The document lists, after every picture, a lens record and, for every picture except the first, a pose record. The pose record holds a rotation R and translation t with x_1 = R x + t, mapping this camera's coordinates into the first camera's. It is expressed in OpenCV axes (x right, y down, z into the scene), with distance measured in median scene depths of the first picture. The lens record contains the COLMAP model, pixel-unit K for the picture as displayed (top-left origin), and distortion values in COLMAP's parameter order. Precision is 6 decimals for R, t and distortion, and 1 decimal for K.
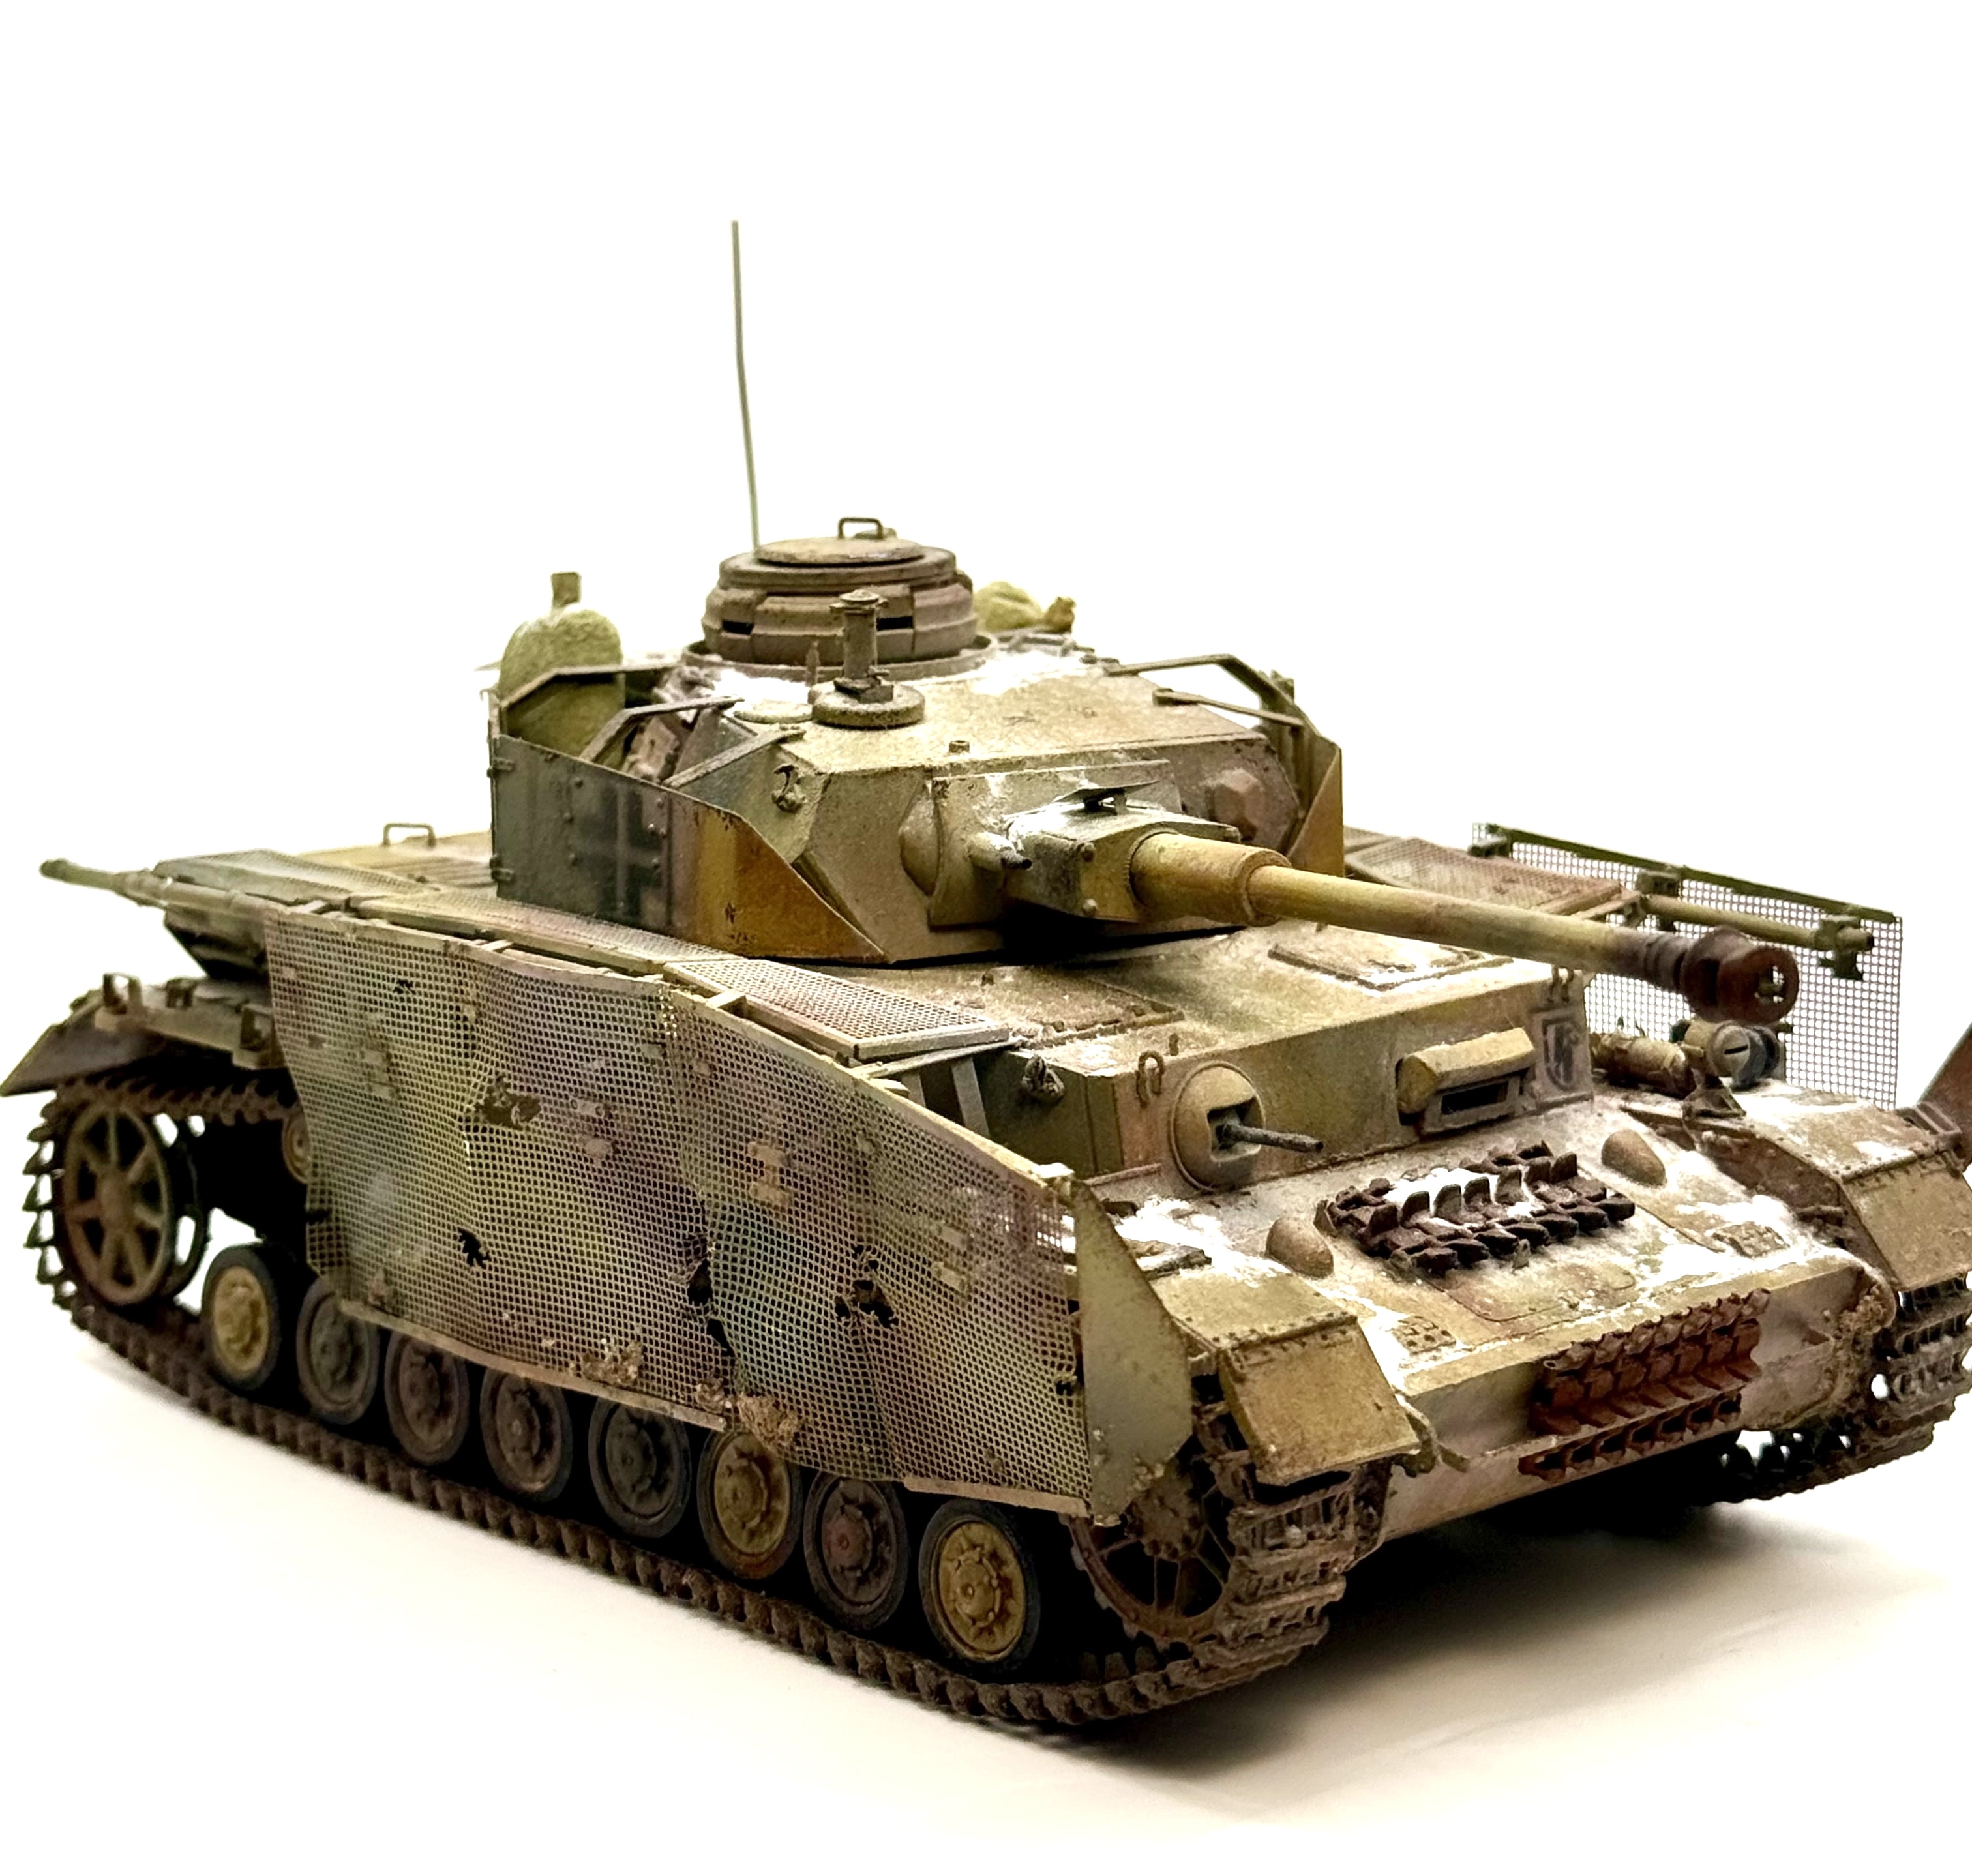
lens RADIAL K [[4064.3, 0, 986.0], [0, 4064.3, 938.0], [0, 0, 1]] dist [0.260869, 0.032813]
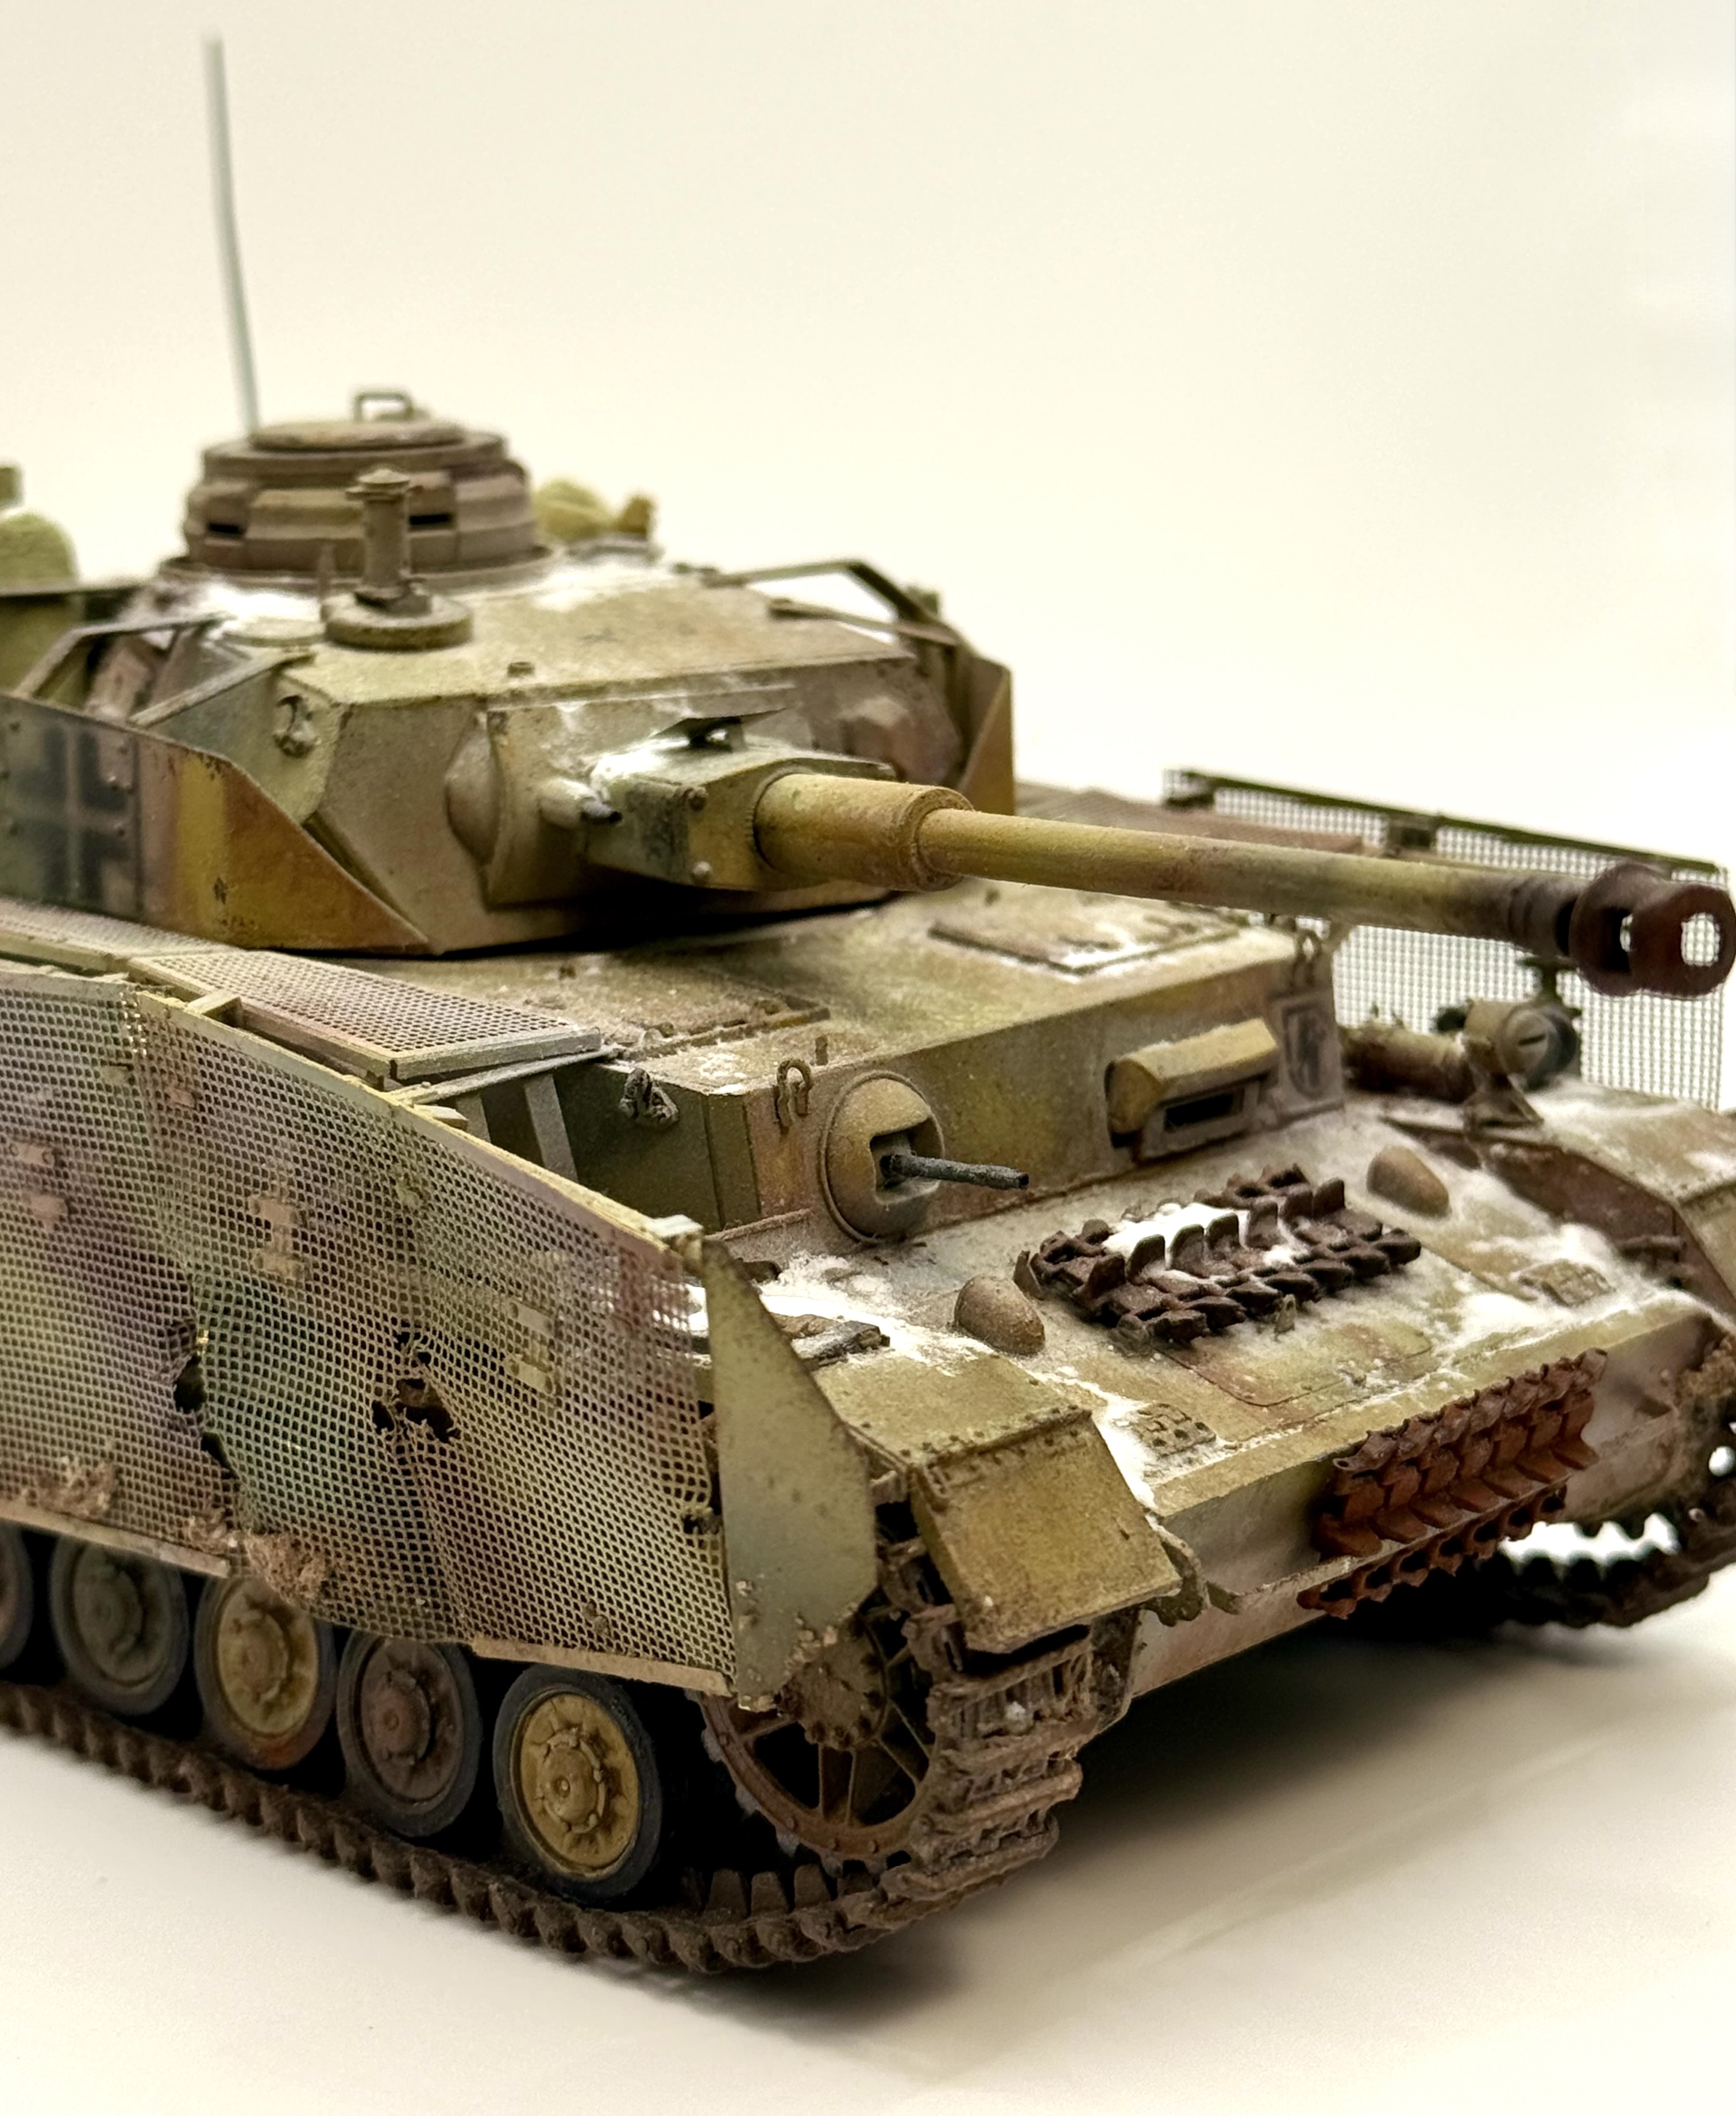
lens RADIAL K [[4160.7, 0, 983.3], [0, 4160.7, 1029.6], [0, 0, 1]] dist [0.084583, 0.421182]
pose [[0.993897, -0.022846, 0.107924, -0.006871], [0.020931, 0.999603, 0.018845, 0.008509], [-0.108312, -0.016471, 0.993980, 0.231735]]
